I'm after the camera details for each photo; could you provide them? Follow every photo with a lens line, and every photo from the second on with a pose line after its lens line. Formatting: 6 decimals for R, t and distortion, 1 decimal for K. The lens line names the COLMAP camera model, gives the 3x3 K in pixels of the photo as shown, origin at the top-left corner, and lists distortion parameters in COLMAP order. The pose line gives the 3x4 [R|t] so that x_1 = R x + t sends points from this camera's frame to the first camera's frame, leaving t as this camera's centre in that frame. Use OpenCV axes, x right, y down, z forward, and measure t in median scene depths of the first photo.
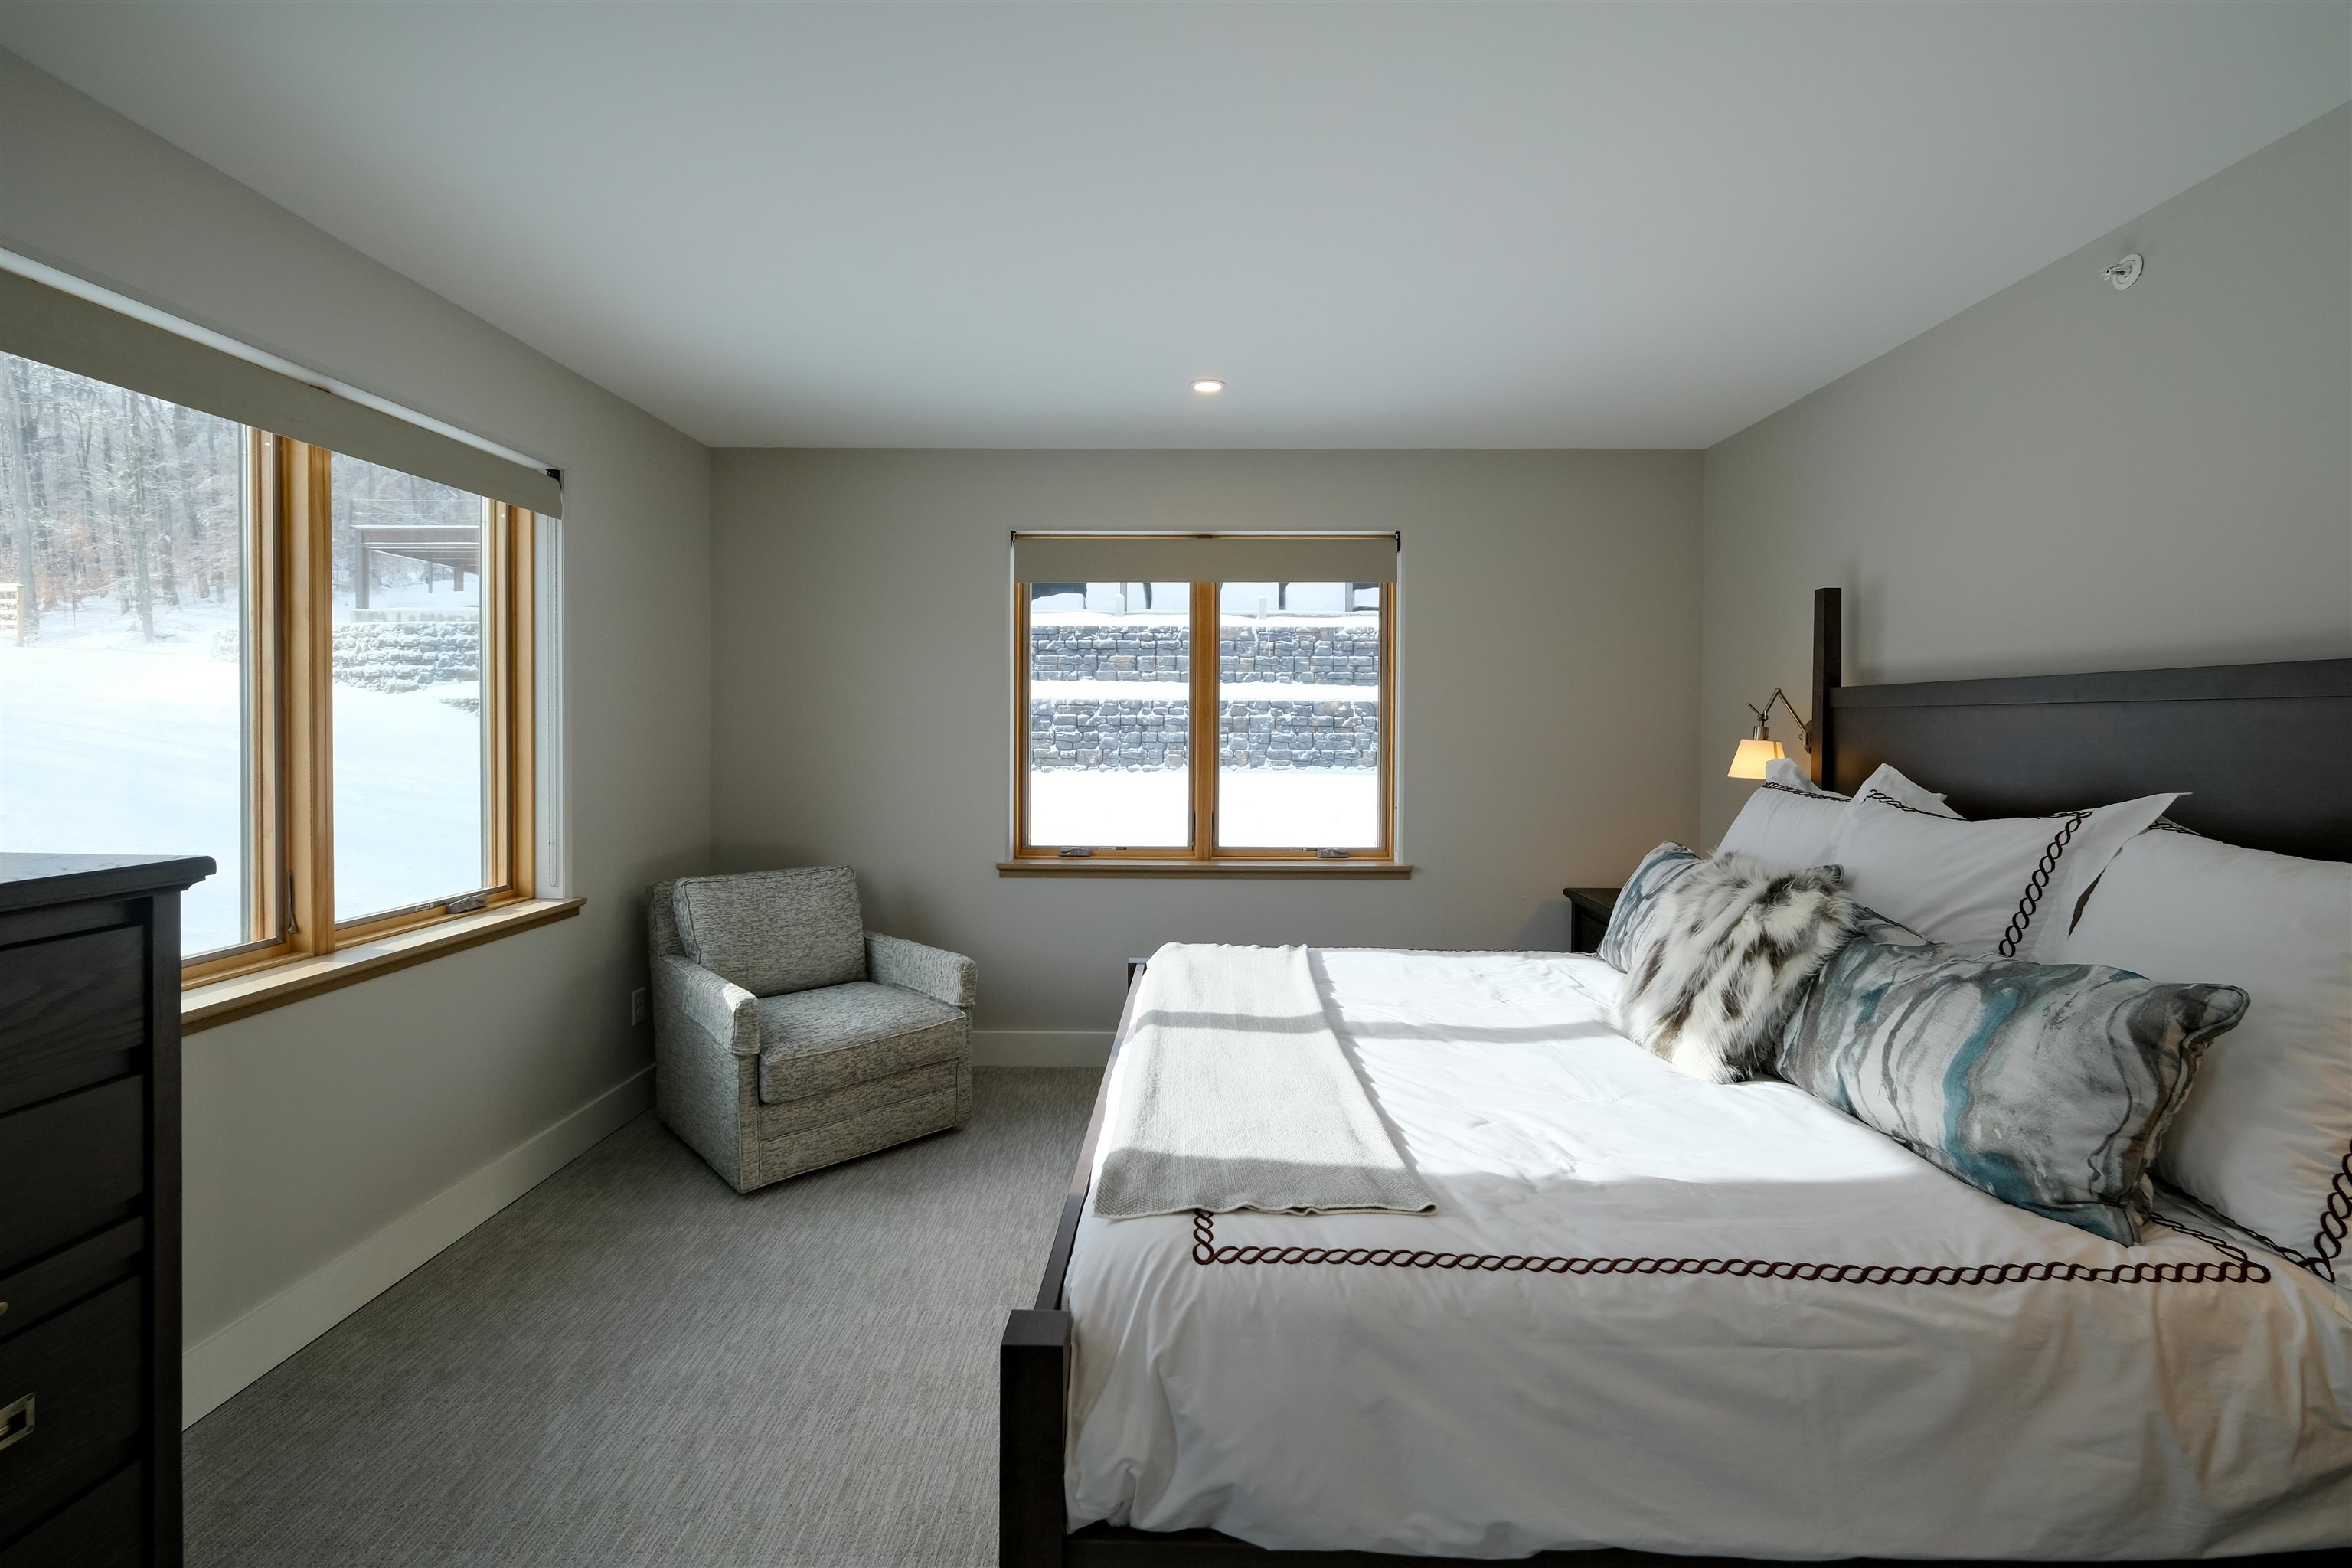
lens RADIAL K [[1025.8, 0, 1177.0], [0, 1025.8, 735.9], [0, 0, 1]] dist [0.000868, -0.000015]
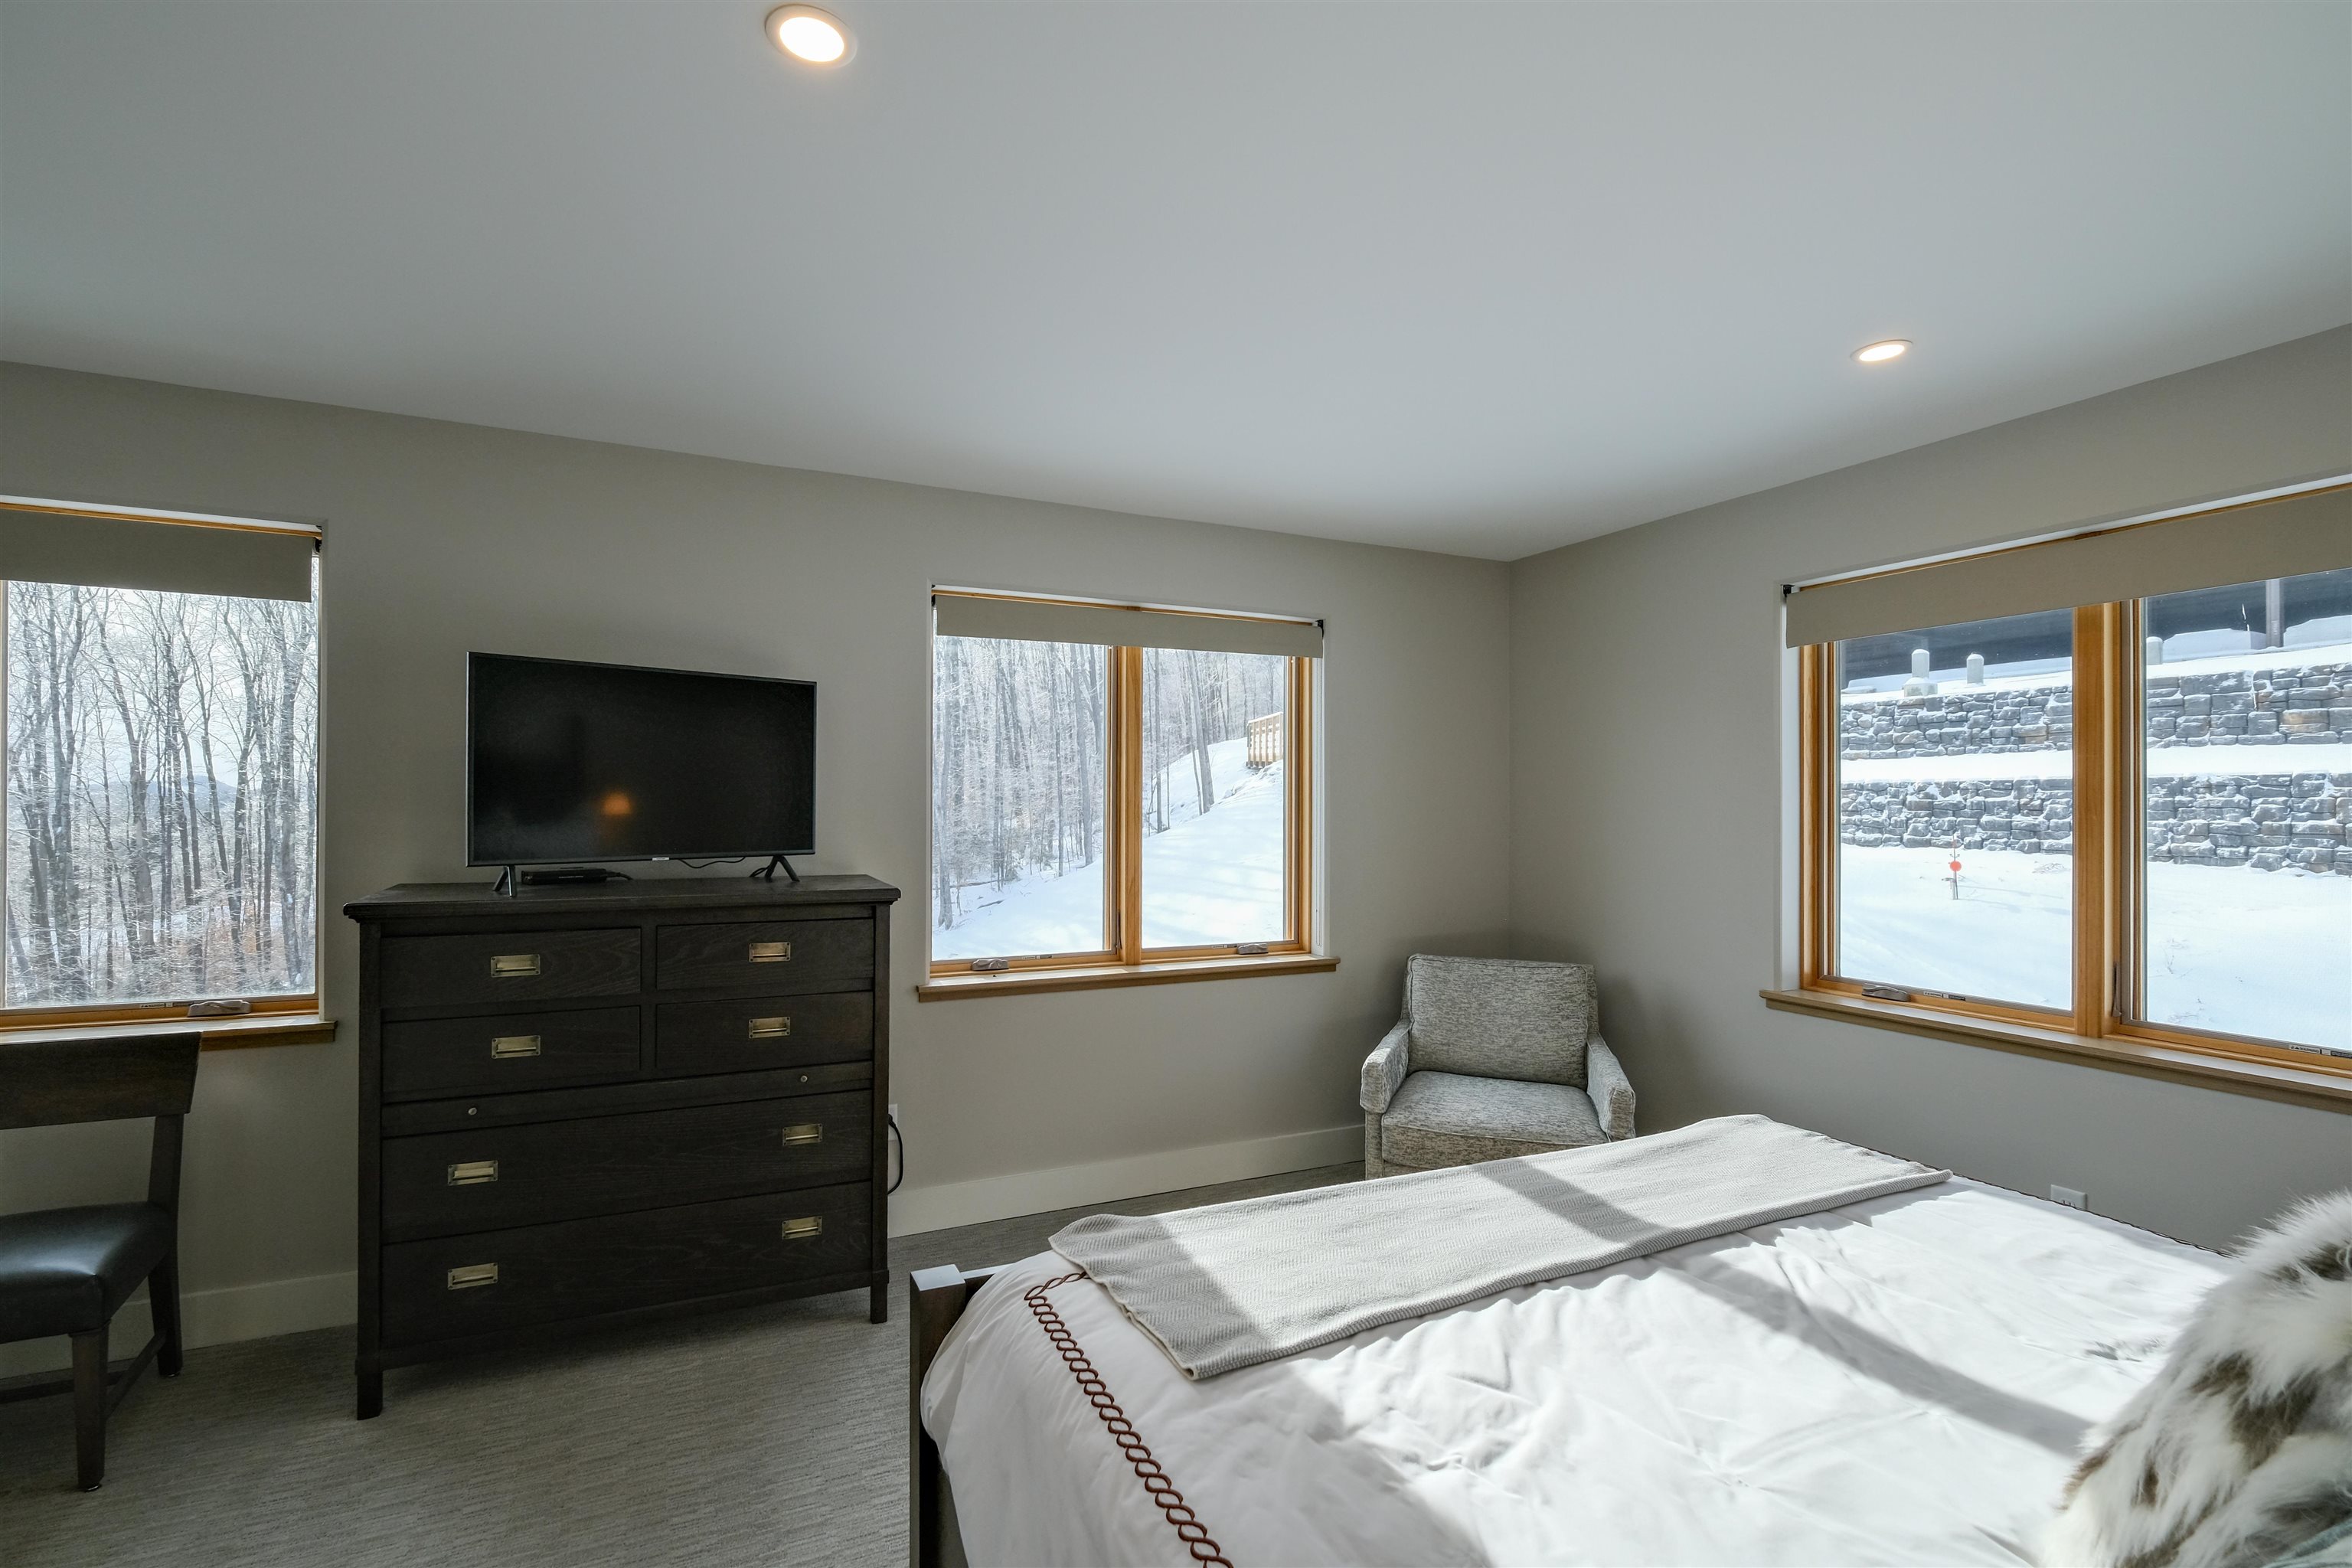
lens RADIAL K [[1054.4, 0, 1176.0], [0, 1054.4, 784.0], [0, 0, 1]] dist [-0.013231, -0.000721]
pose [[0.437932, -0.020391, -0.898777, 0.501024], [-0.012336, 0.999512, -0.028687, -0.015127], [0.898924, 0.023650, 0.437467, 0.262537]]
